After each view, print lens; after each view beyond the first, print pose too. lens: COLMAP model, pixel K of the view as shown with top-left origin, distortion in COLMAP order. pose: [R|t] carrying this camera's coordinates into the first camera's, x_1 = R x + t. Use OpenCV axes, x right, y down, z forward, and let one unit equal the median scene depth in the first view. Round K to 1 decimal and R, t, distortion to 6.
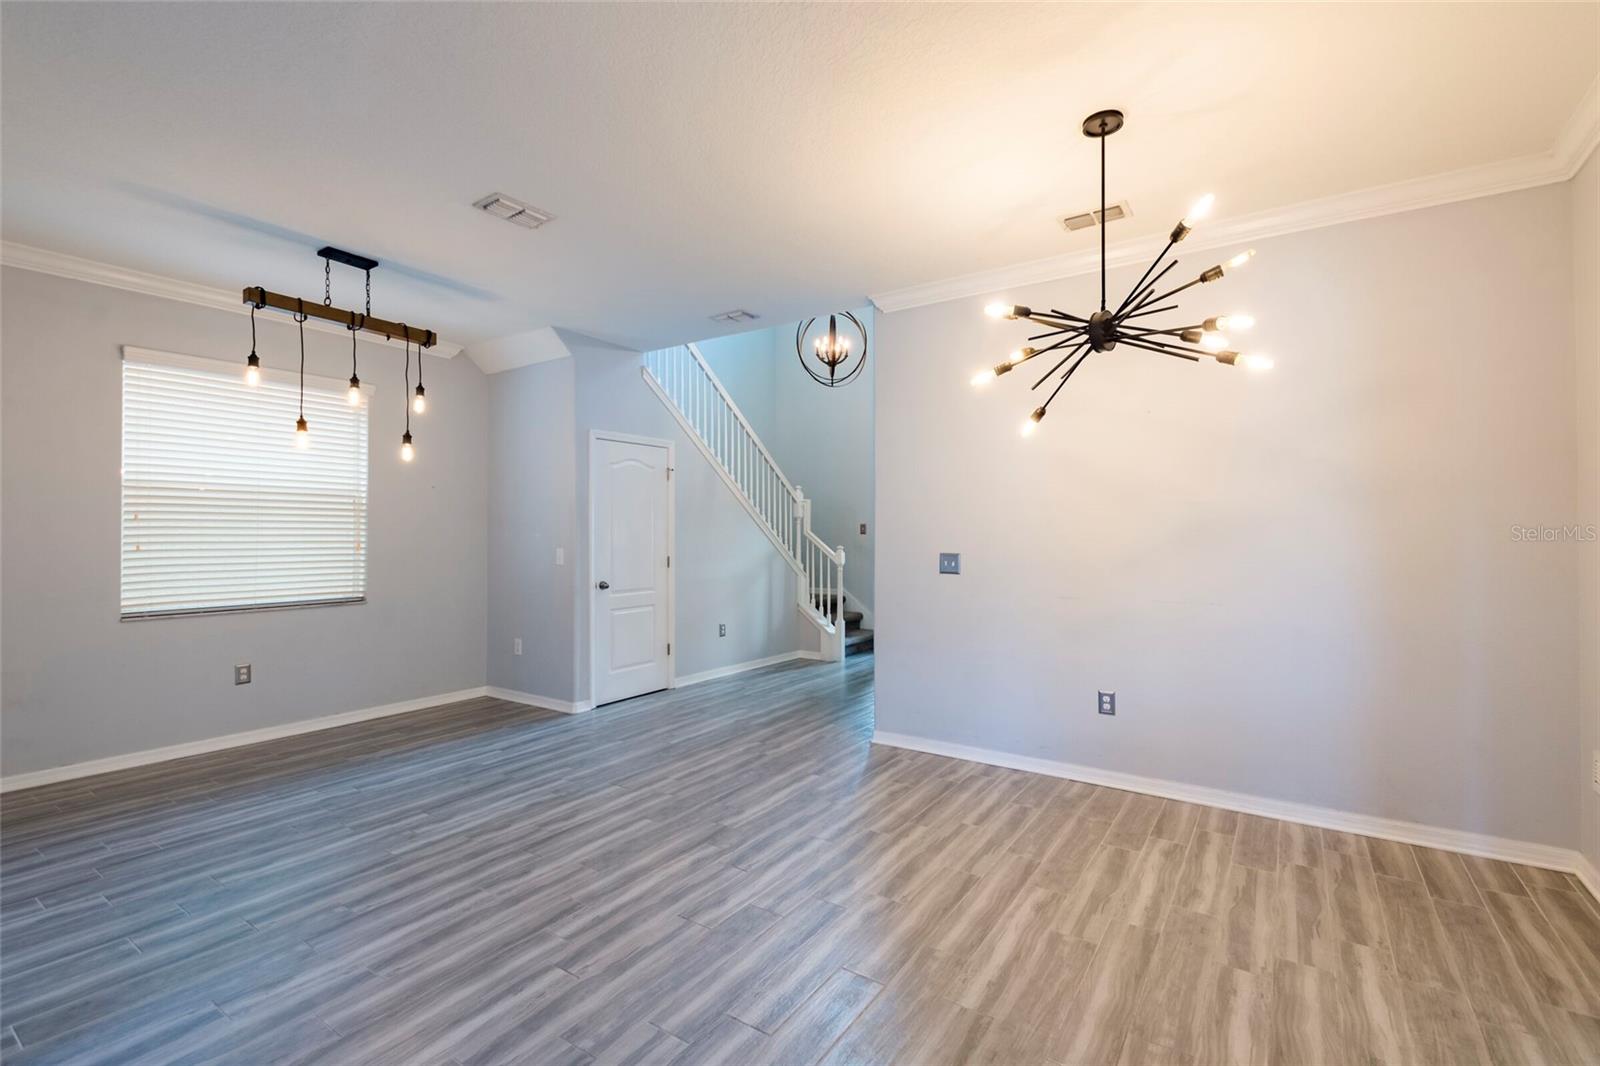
lens RADIAL K [[720.6, 0, 796.5], [0, 720.6, 527.0], [0, 0, 1]] dist [0.028483, -0.016215]
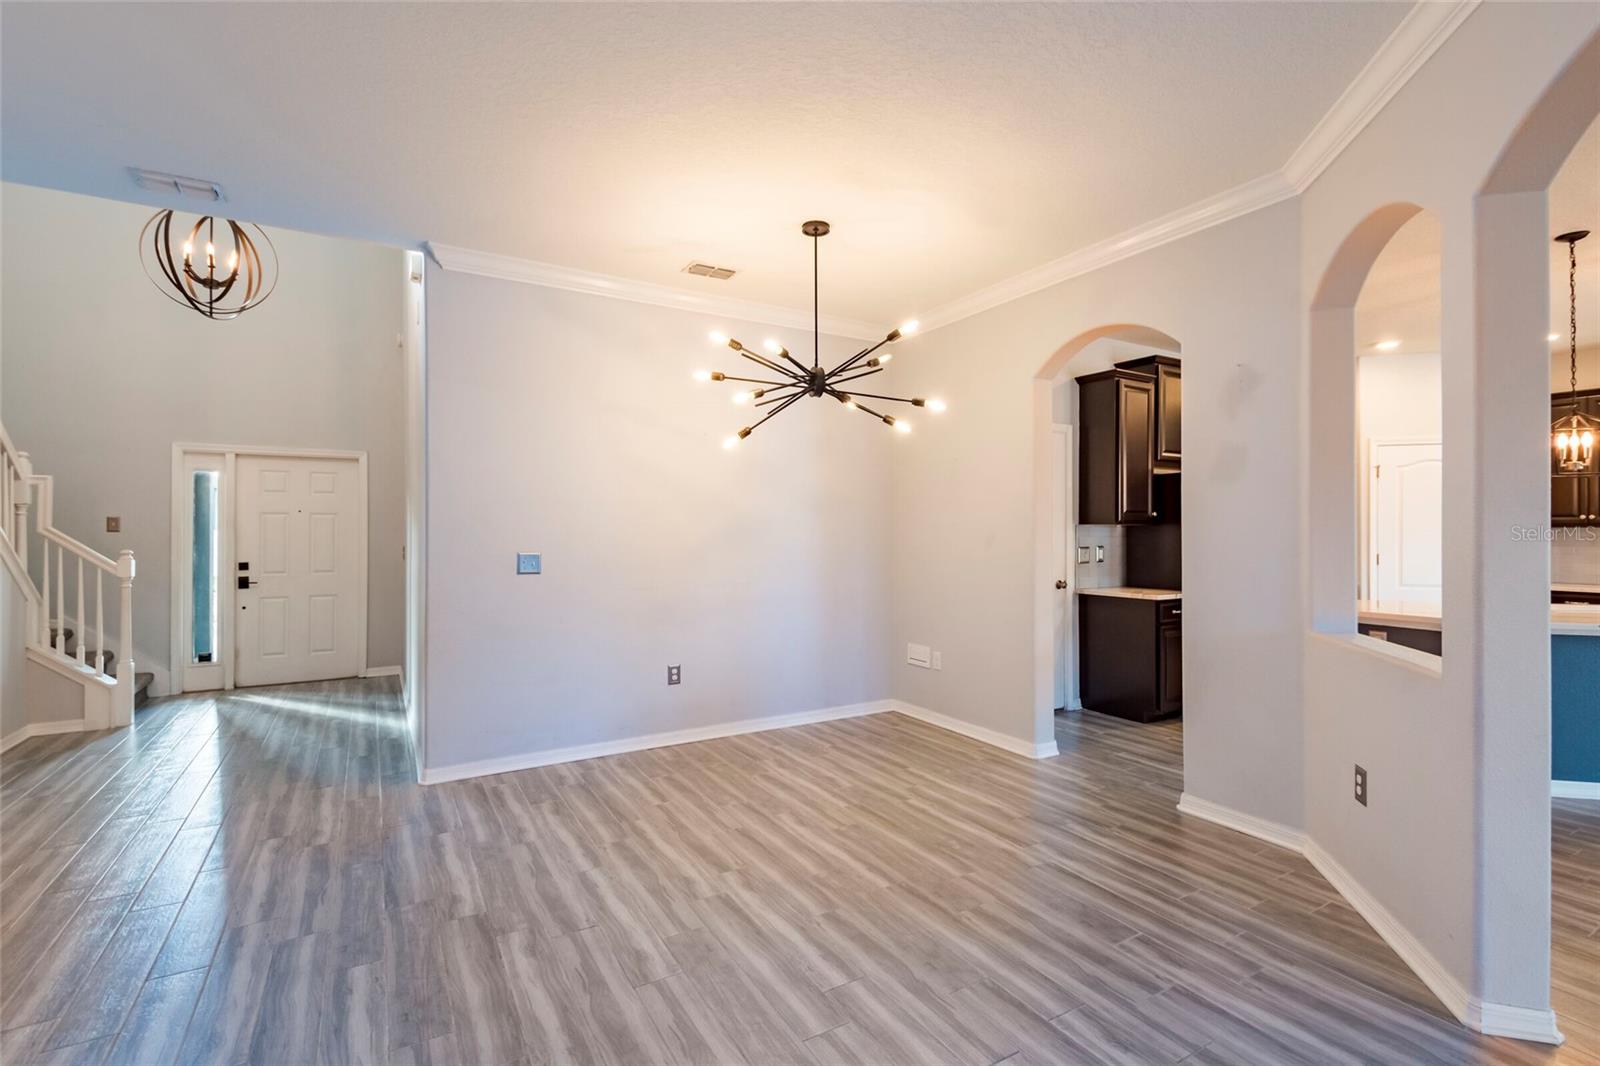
lens RADIAL K [[725.6, 0, 805.6], [0, 725.6, 527.6], [0, 0, 1]] dist [0.028876, -0.017442]
pose [[0.419598, 0.003820, 0.907702, -0.667452], [-0.009182, 0.999958, 0.000036, 0.000904], [-0.907664, -0.008350, 0.419615, 0.367106]]
